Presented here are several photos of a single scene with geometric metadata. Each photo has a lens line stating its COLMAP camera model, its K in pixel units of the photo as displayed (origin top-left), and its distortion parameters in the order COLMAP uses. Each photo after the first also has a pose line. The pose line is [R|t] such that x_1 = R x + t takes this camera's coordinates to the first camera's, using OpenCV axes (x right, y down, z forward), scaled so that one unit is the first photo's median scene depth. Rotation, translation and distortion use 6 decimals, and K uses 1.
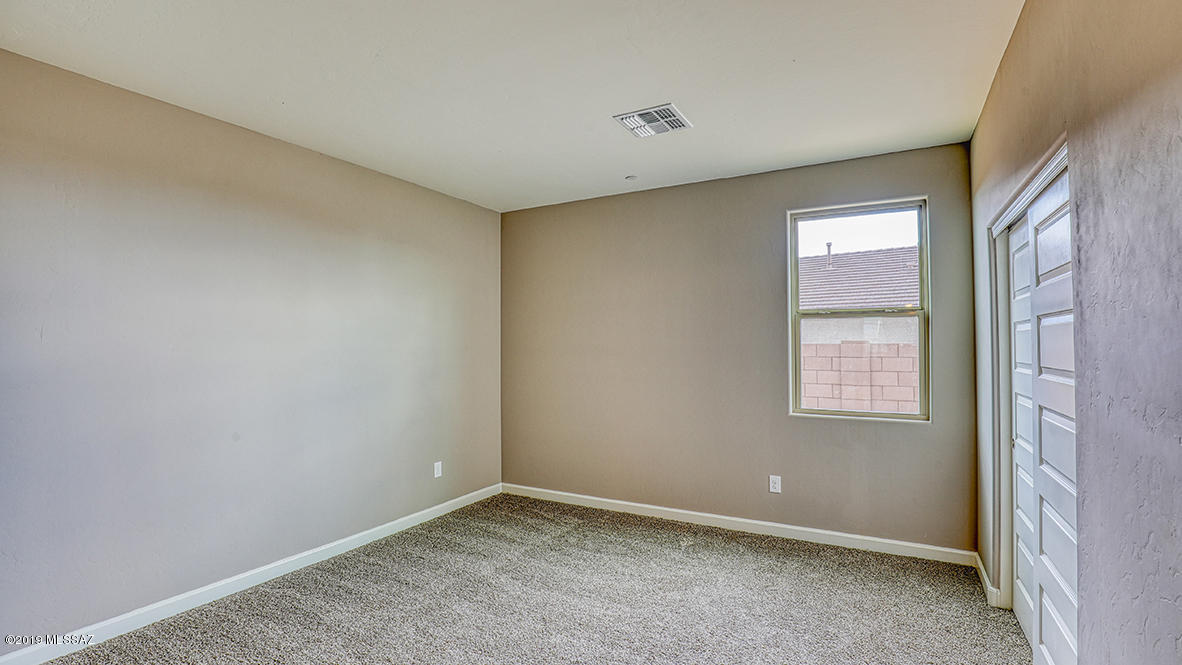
lens RADIAL K [[540.0, 0, 590.9], [0, 540.0, 335.3], [0, 0, 1]] dist [-0.038678, 0.008056]
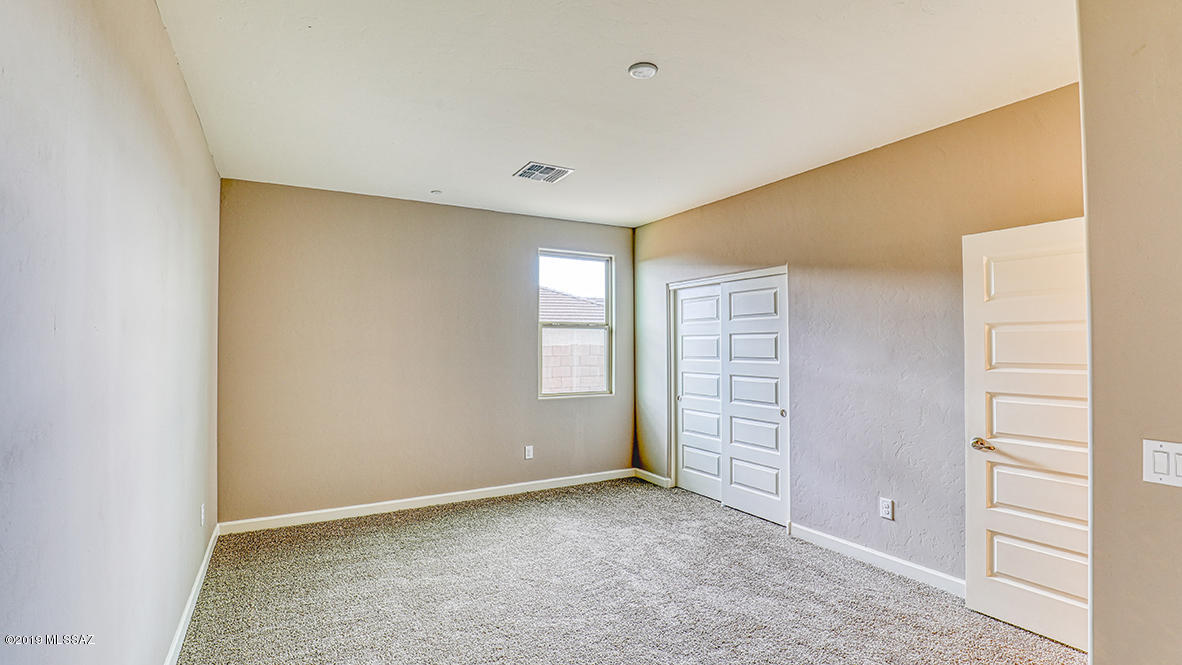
lens RADIAL K [[540.0, 0, 590.9], [0, 540.0, 335.3], [0, 0, 1]] dist [-0.038678, 0.008056]
pose [[0.514725, 0.016905, 0.857189, -0.755342], [-0.015483, 0.999826, -0.010420, 0.000218], [-0.857215, -0.007909, 0.514897, 0.194335]]
